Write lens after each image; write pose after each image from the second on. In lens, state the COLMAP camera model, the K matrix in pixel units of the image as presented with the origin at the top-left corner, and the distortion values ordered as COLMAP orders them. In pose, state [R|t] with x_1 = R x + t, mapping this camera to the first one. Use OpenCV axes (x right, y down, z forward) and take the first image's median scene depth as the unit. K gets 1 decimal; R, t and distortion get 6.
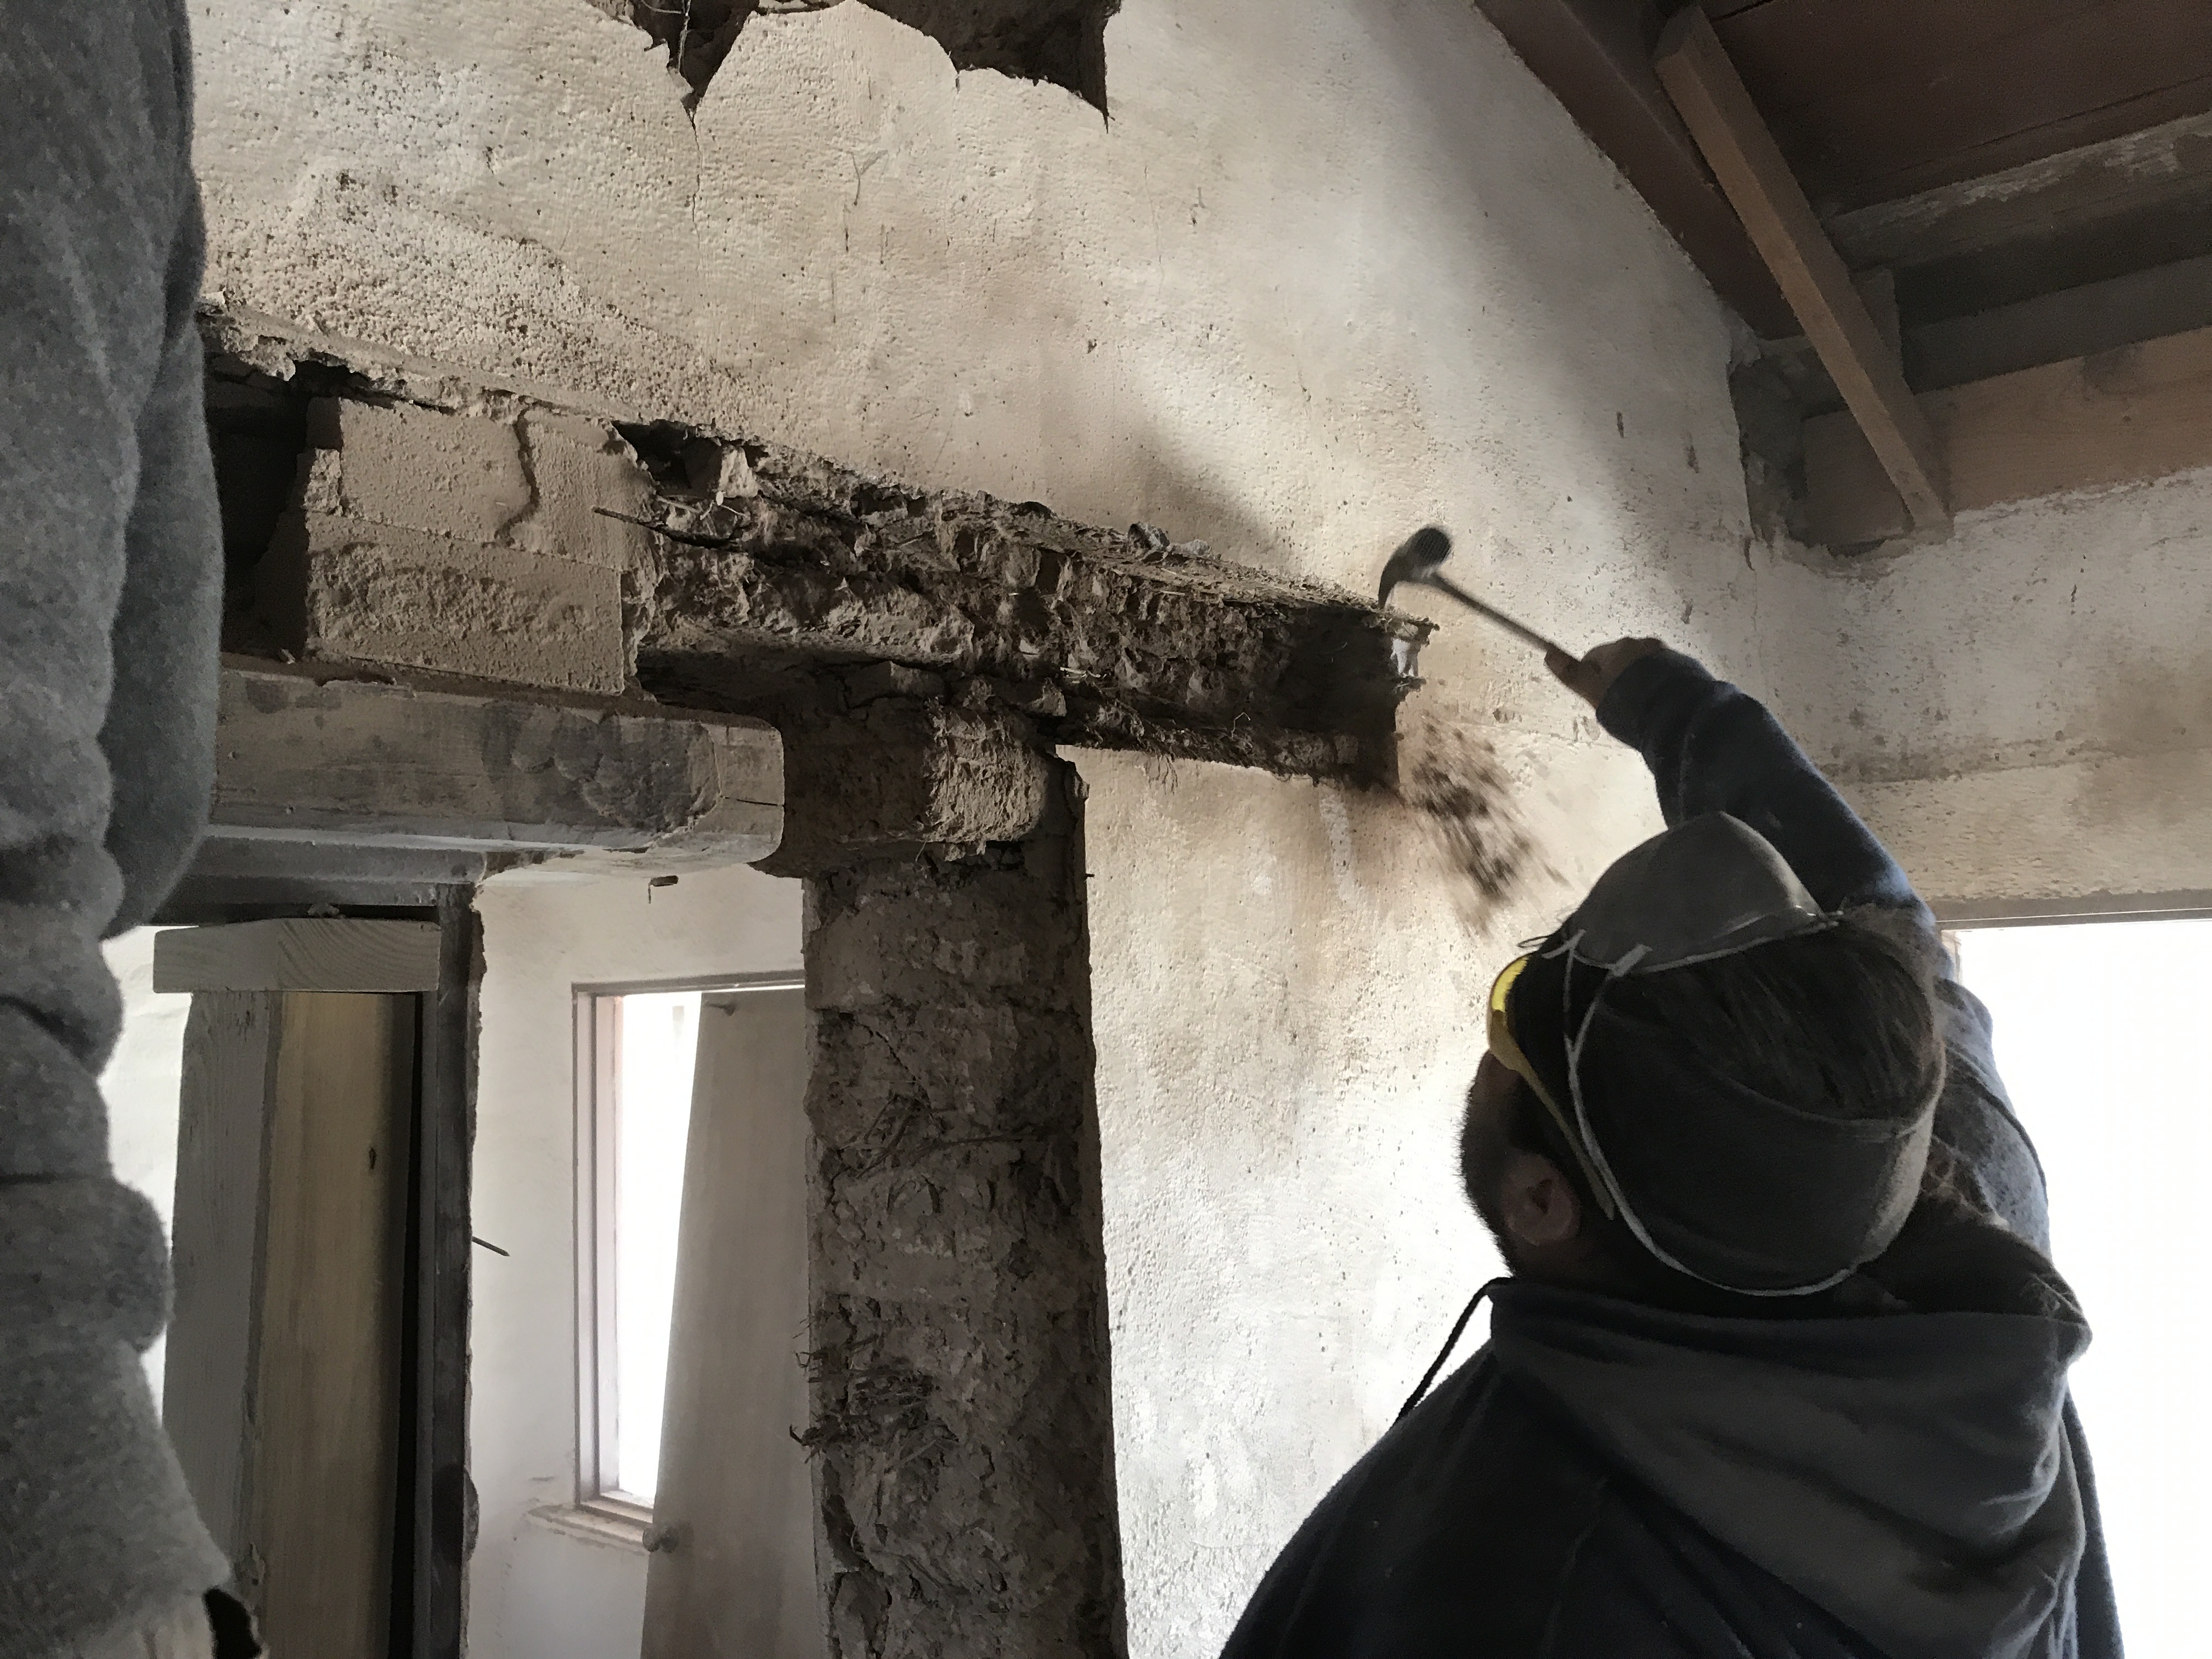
lens RADIAL K [[1797.6, 0, 1091.3], [0, 1797.6, 820.5], [0, 0, 1]] dist [0.011289, 0.000770]
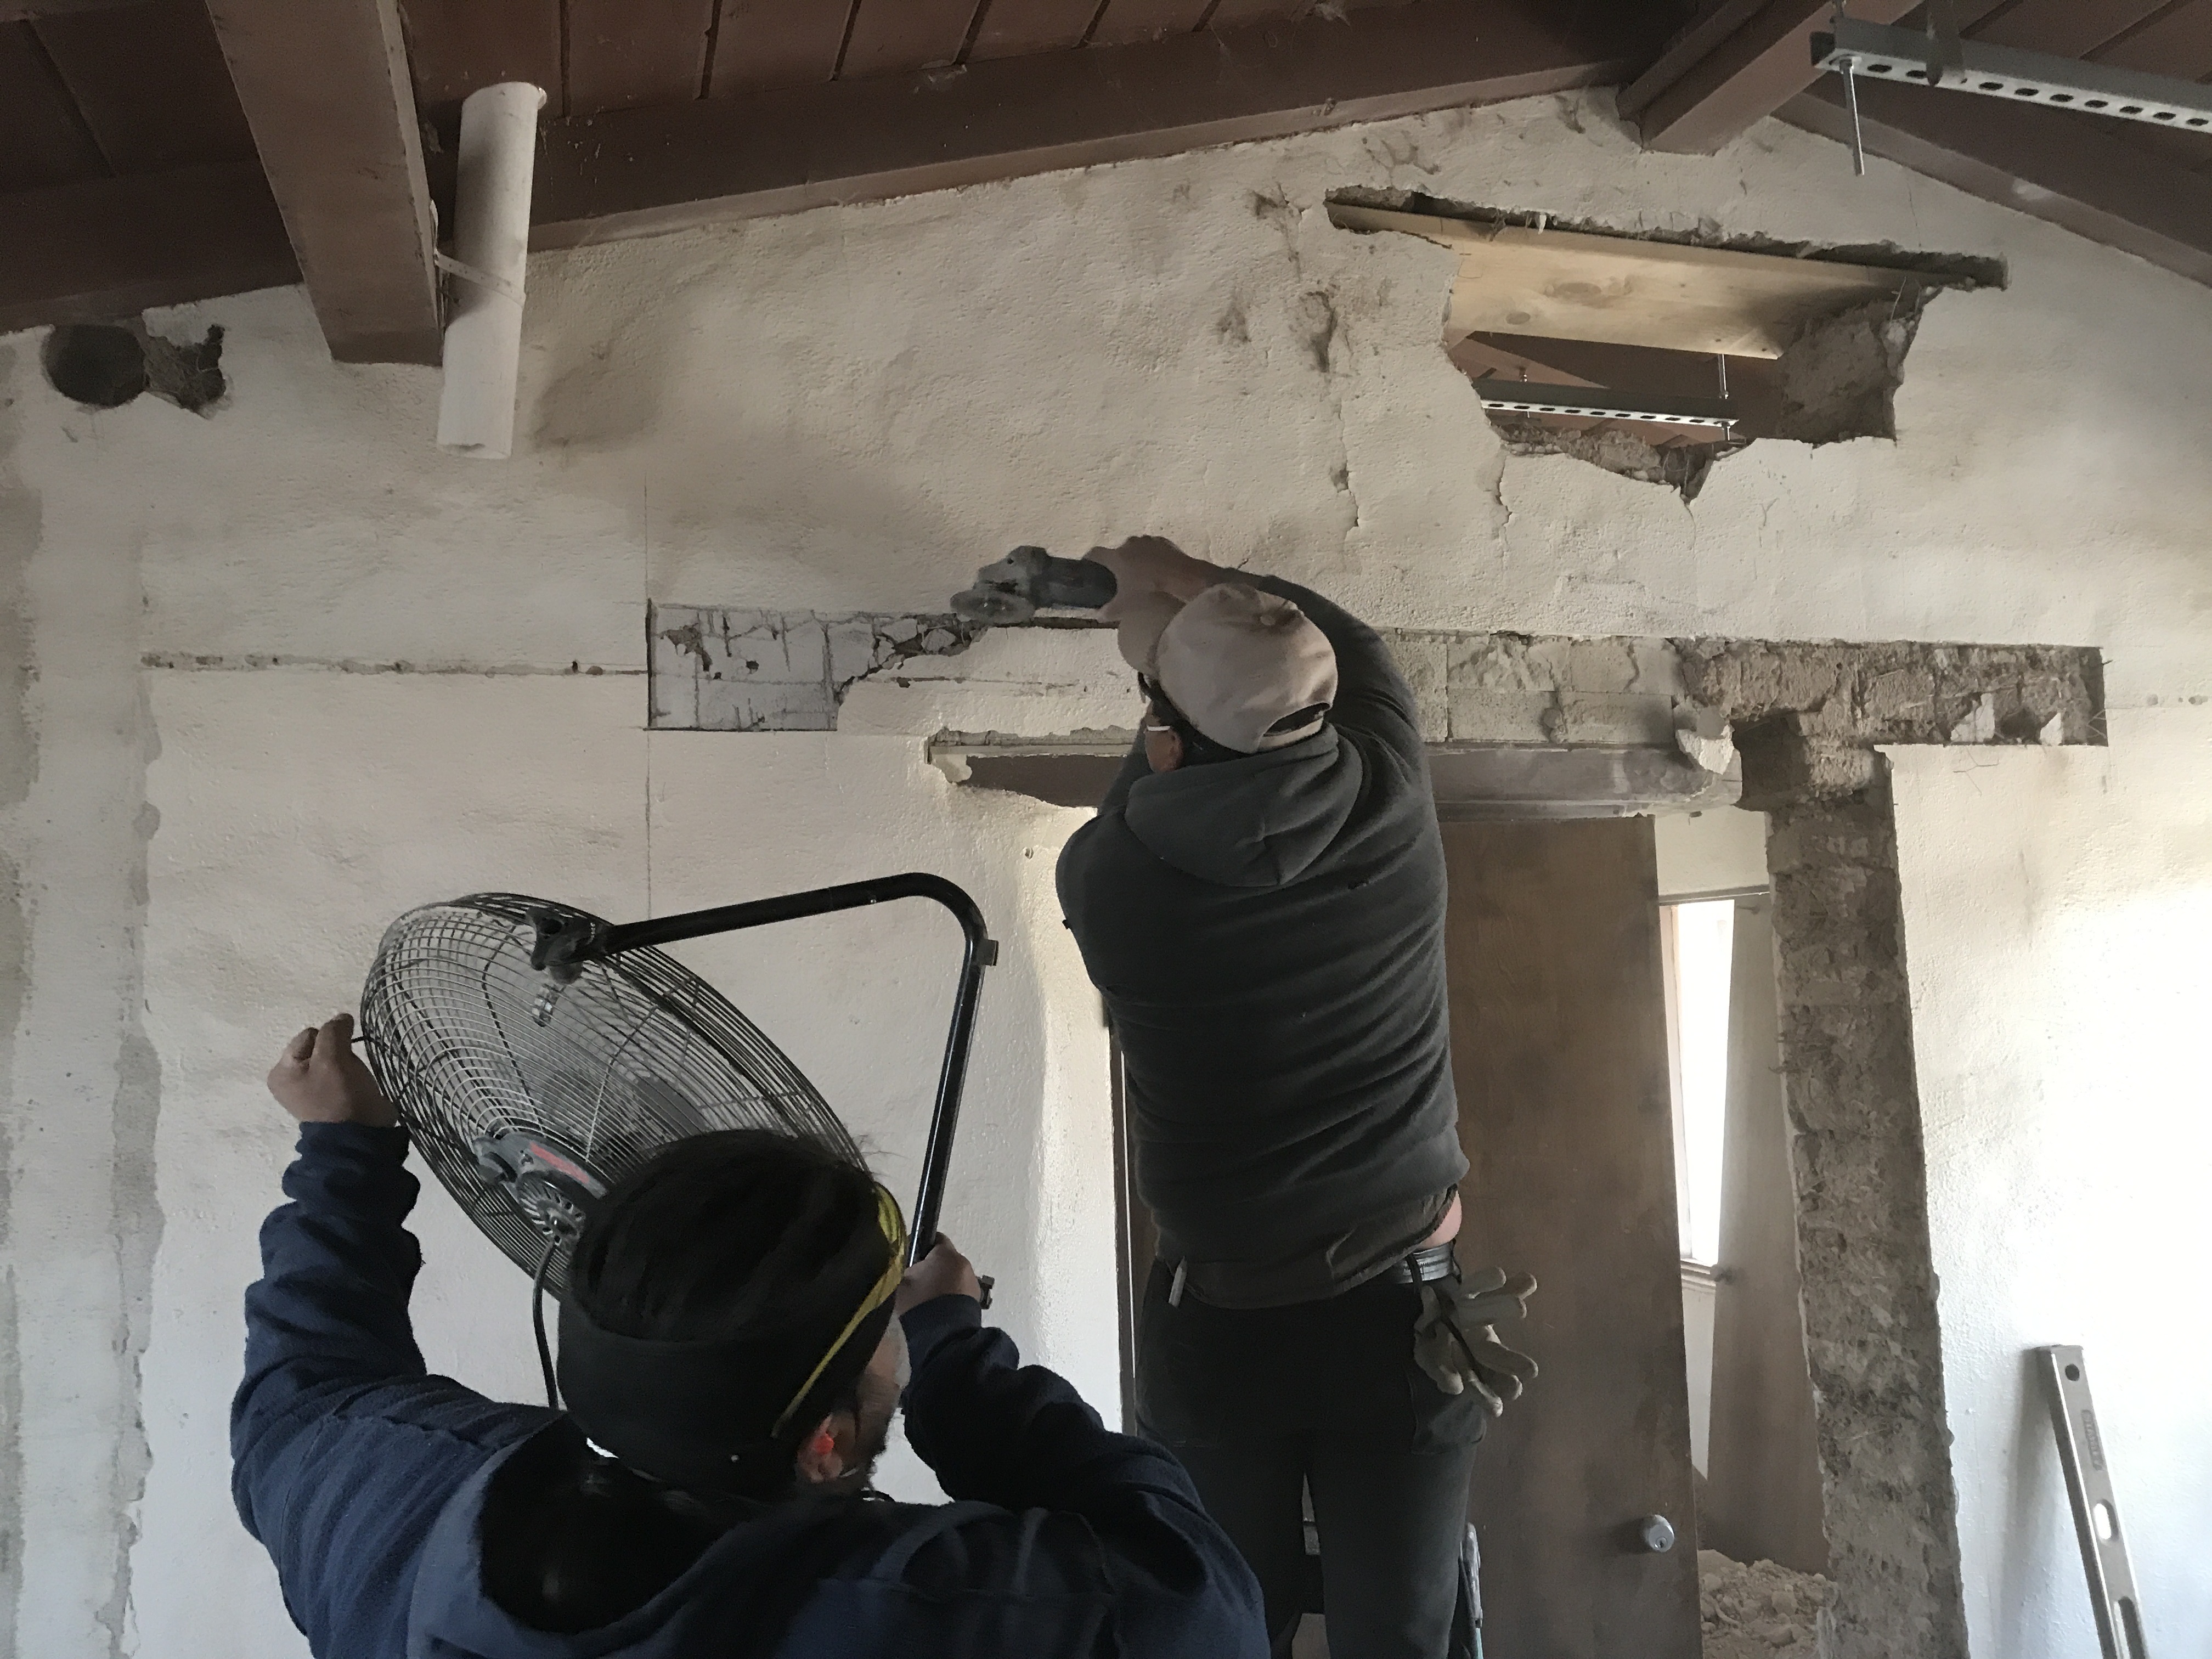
lens RADIAL K [[1797.6, 0, 1091.3], [0, 1797.6, 820.5], [0, 0, 1]] dist [0.011289, 0.000770]
pose [[0.844572, -0.038839, -0.534032, 0.329509], [0.054183, 0.998445, 0.013076, -0.030656], [0.532694, -0.039980, 0.845363, -1.320316]]
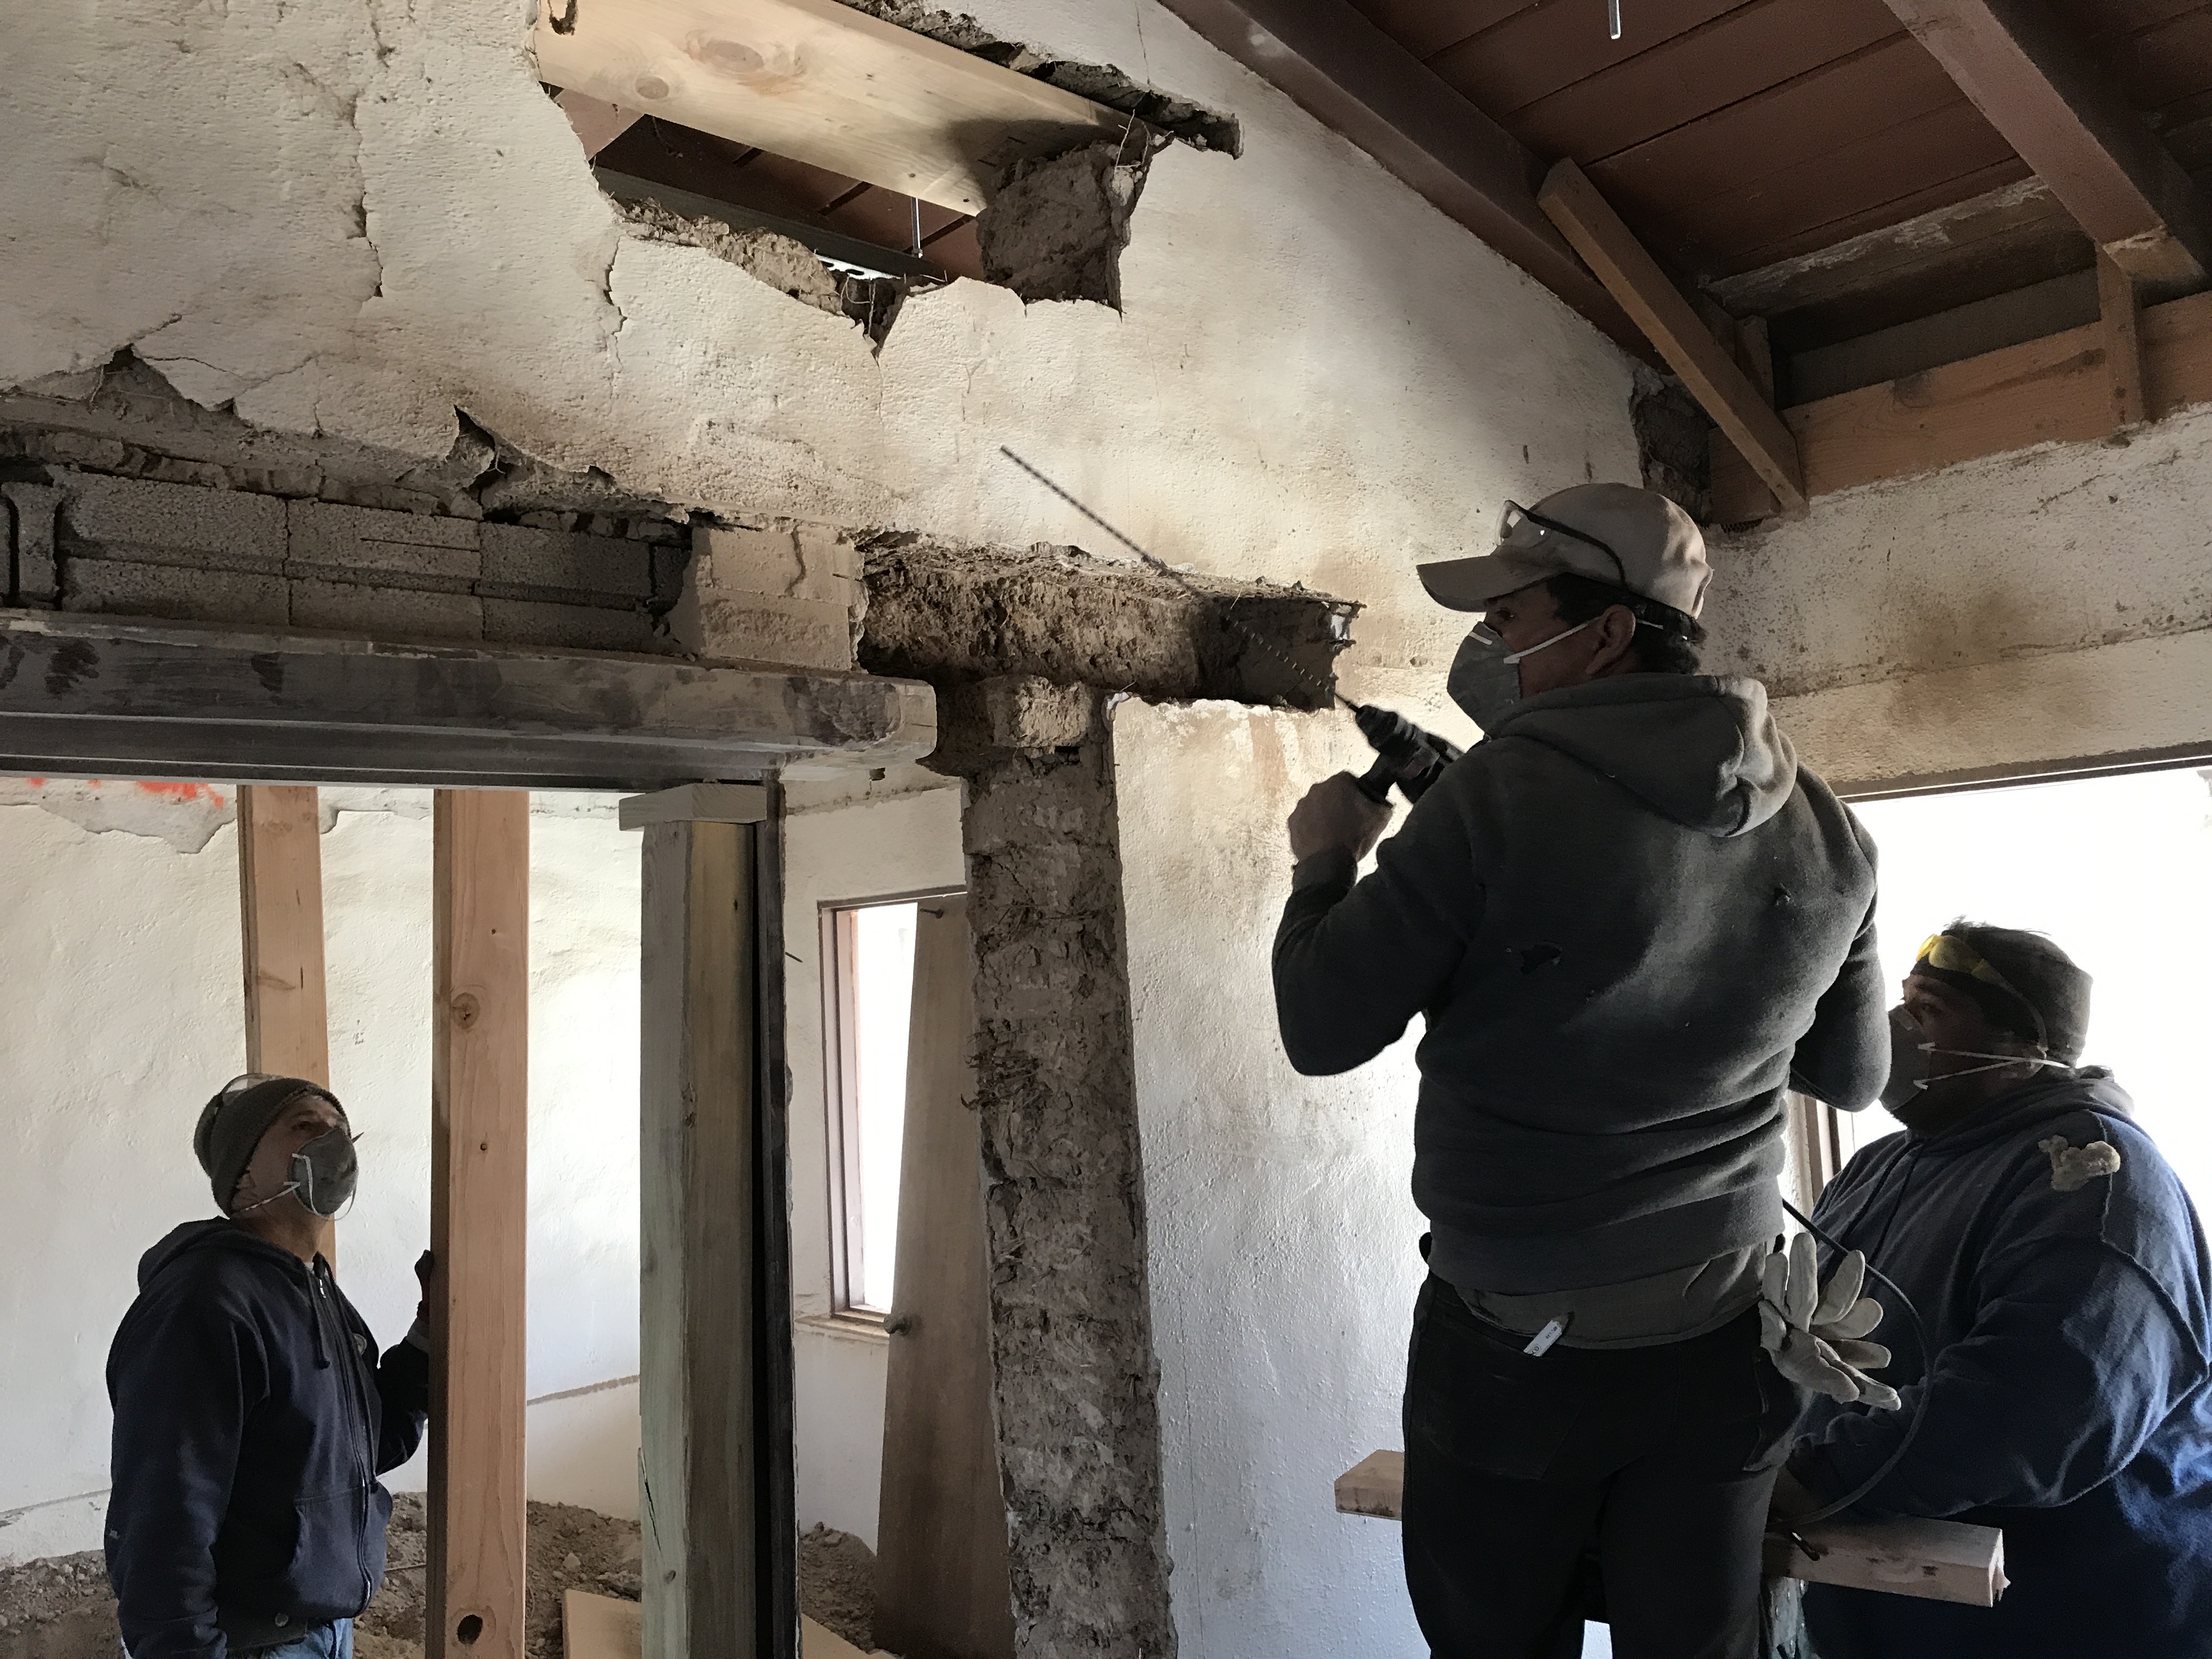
lens RADIAL K [[1786.7, 0, 1111.6], [0, 1786.7, 822.1], [0, 0, 1]] dist [0.036940, -0.004632]
pose [[0.993594, -0.025715, -0.110041, 0.176072], [0.028464, 0.999319, 0.023487, 0.043951], [0.109362, -0.026468, 0.993650, -0.690059]]
